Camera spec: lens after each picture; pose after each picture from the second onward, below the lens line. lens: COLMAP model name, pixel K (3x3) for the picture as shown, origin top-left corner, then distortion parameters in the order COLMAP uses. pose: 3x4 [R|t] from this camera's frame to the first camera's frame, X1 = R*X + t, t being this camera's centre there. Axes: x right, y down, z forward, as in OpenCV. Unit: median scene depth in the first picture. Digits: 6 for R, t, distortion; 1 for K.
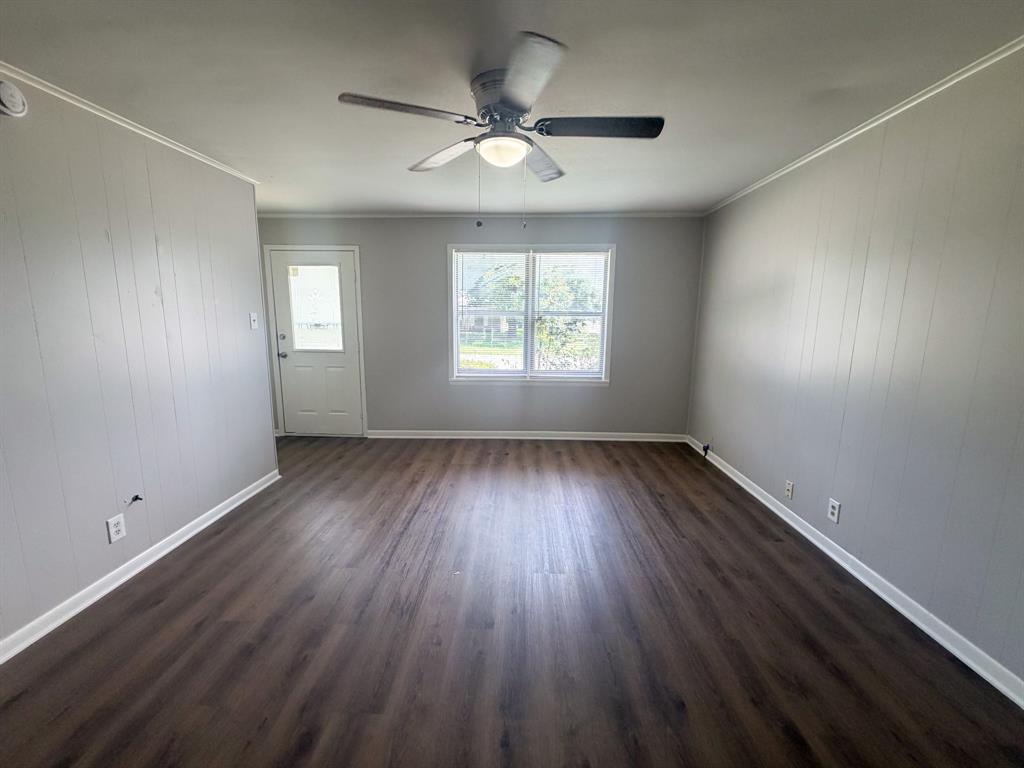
lens RADIAL K [[408.3, 0, 513.4], [0, 408.3, 380.7], [0, 0, 1]] dist [-0.000673, -0.000318]
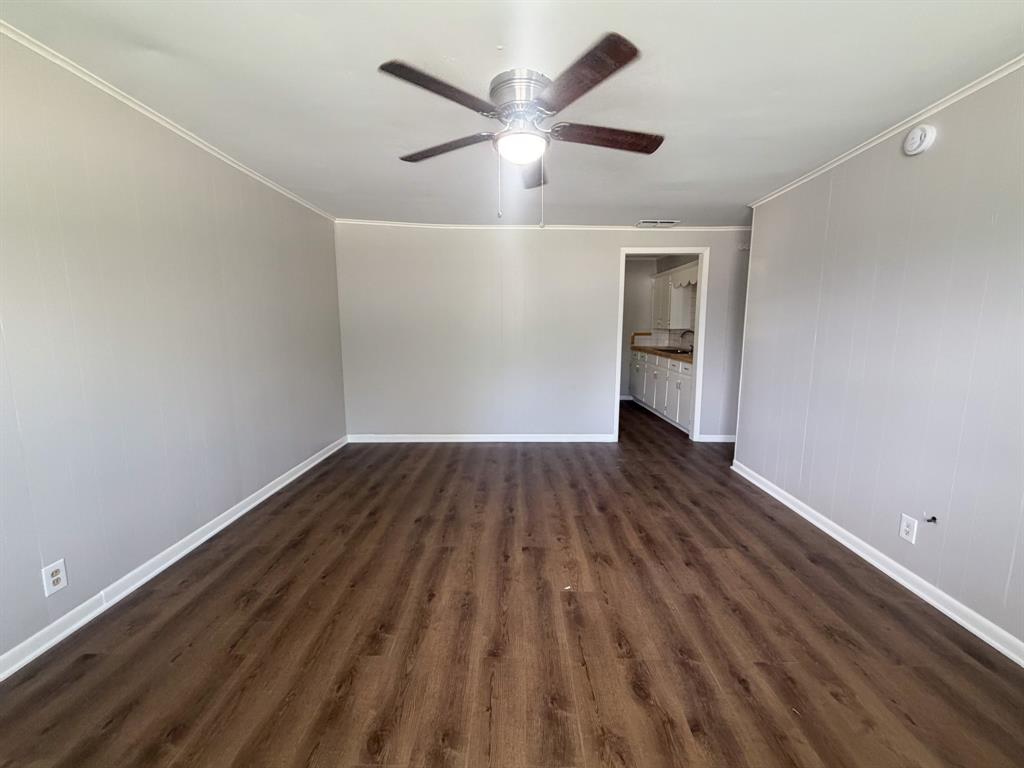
lens RADIAL K [[408.3, 0, 513.4], [0, 408.3, 380.7], [0, 0, 1]] dist [-0.000673, -0.000318]
pose [[-0.999851, -0.009877, -0.014134, 0.004186], [-0.013650, 0.954213, 0.298815, -0.243906], [0.010535, 0.298964, -0.954206, 1.682796]]
